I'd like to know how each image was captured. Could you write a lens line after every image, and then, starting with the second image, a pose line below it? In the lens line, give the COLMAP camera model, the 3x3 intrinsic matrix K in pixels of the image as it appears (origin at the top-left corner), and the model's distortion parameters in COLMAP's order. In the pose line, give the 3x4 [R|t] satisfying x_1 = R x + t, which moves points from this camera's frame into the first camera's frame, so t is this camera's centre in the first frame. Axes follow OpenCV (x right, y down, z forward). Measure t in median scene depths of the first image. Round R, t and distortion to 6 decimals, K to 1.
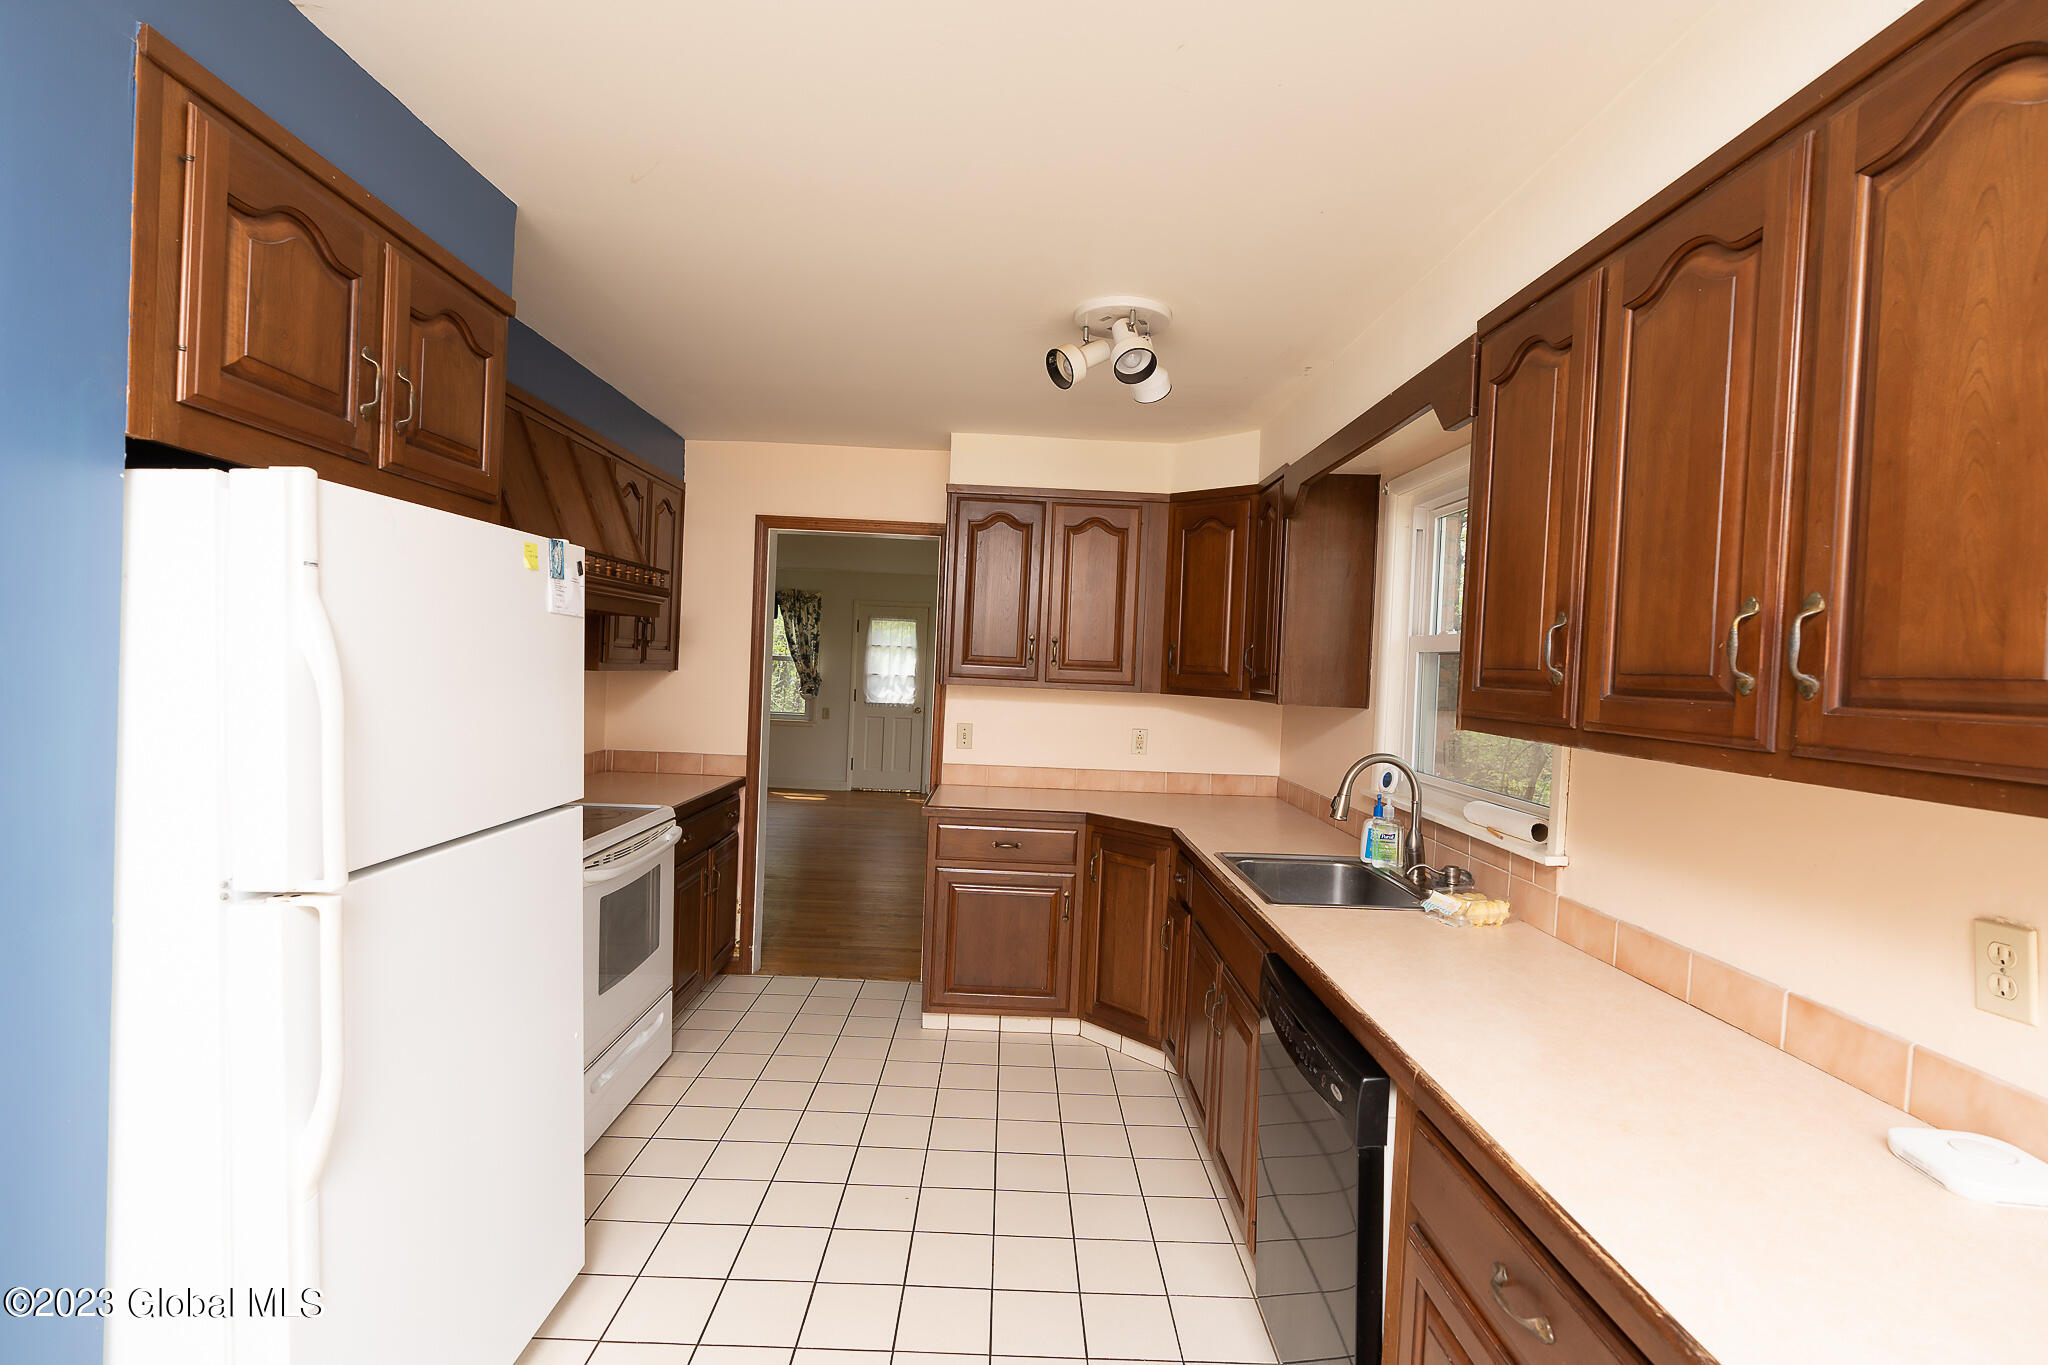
lens RADIAL K [[942.8, 0, 999.9], [0, 942.8, 680.9], [0, 0, 1]] dist [-0.009110, 0.005311]
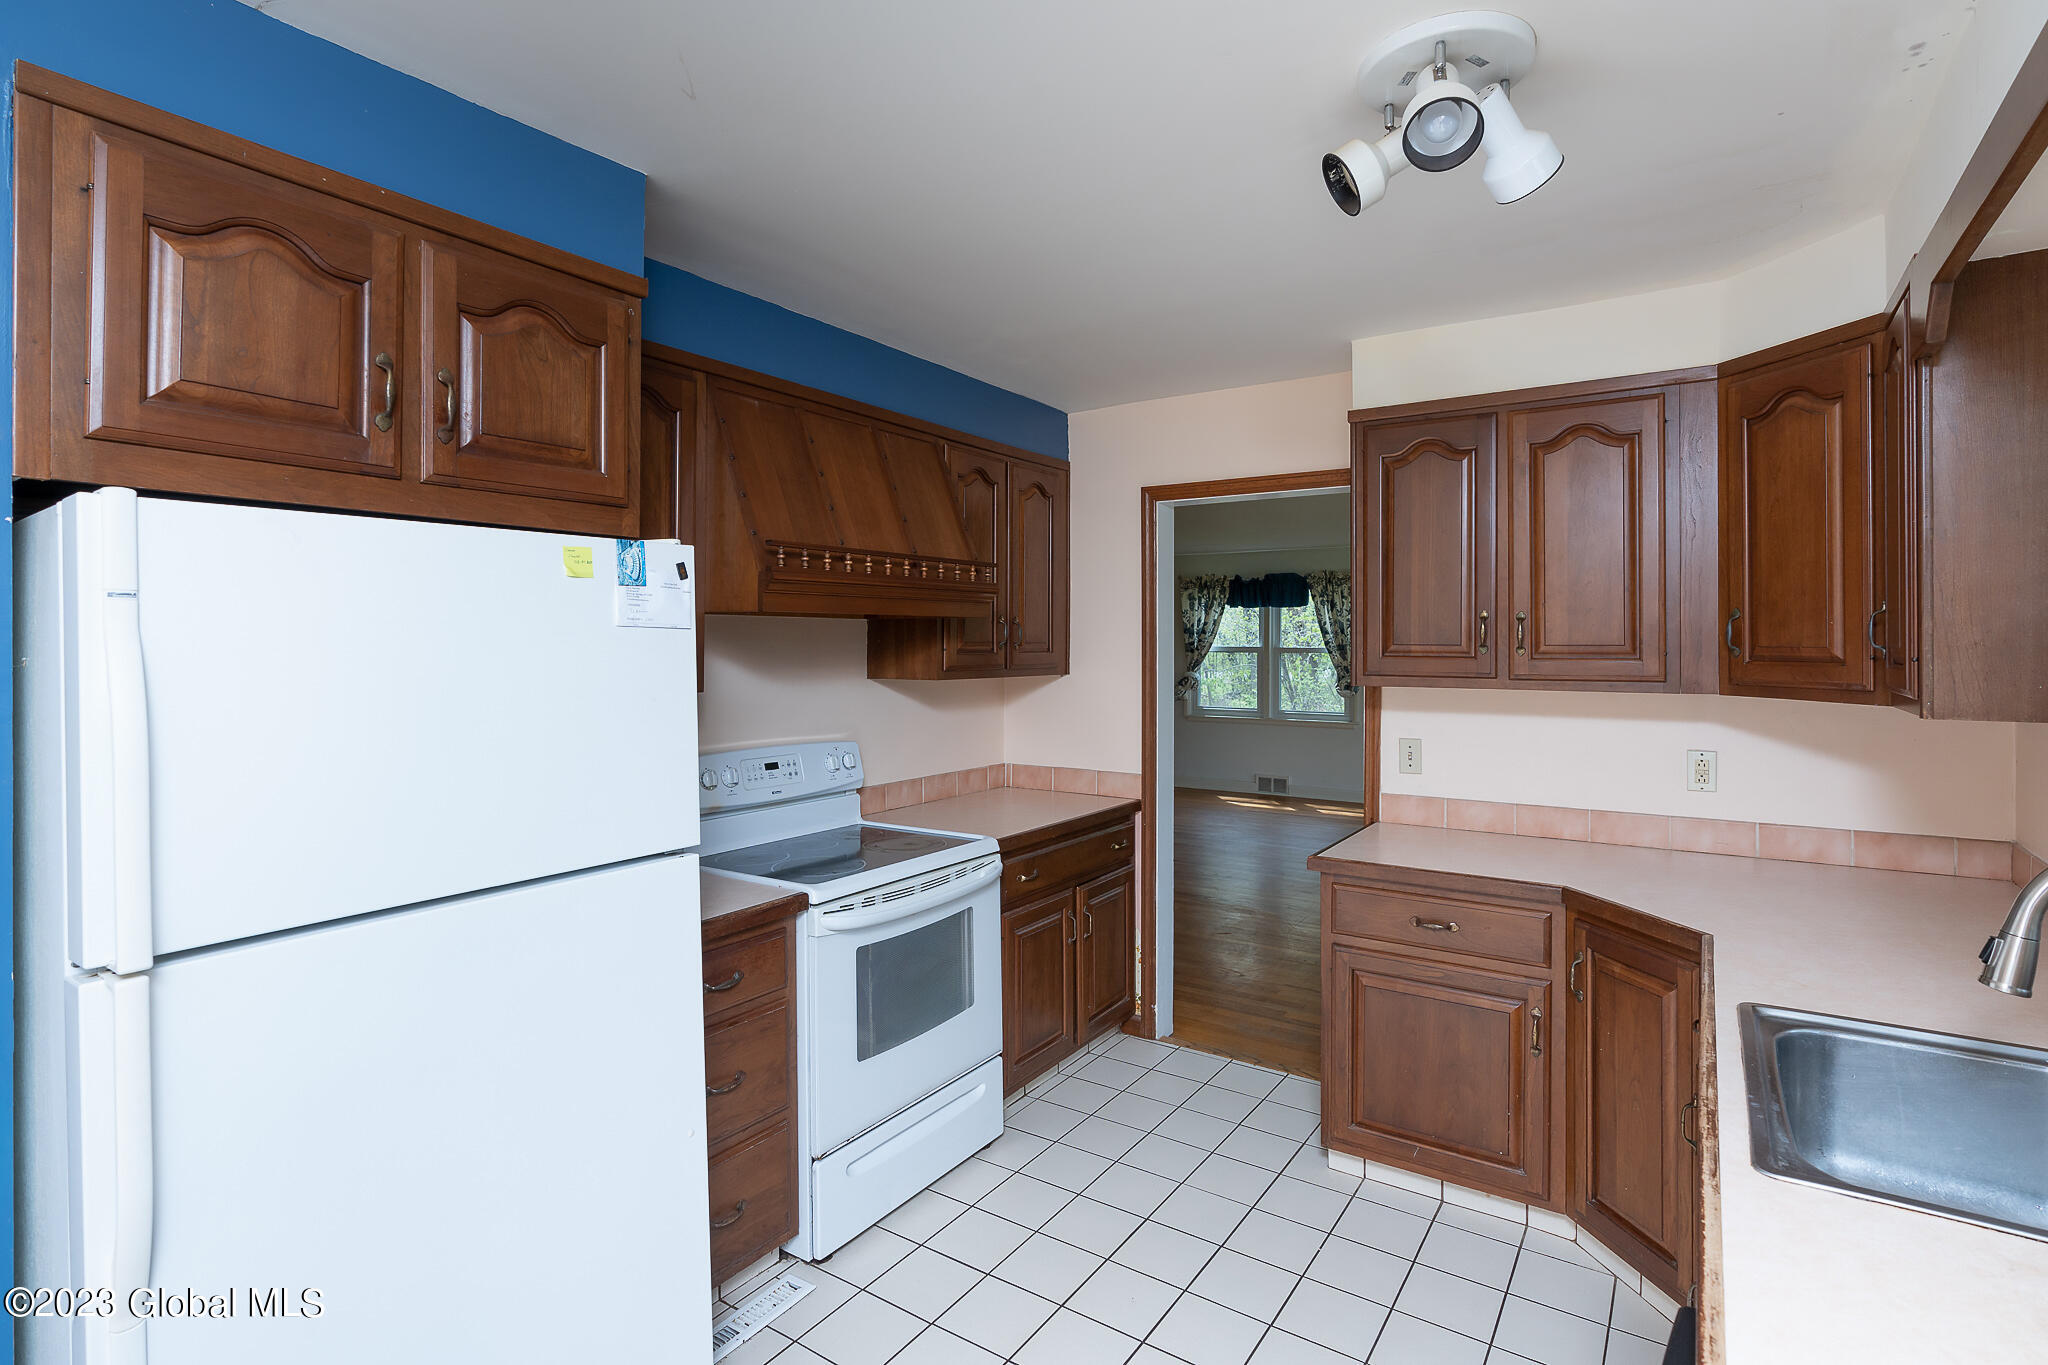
lens RADIAL K [[995.3, 0, 1024.4], [0, 995.3, 639.8], [0, 0, 1]] dist [-0.012040, 0.008417]
pose [[0.829548, -0.044898, -0.556628, 0.165393], [0.026209, 0.998794, -0.041505, -0.007184], [0.557821, 0.019842, 0.829724, 0.237992]]
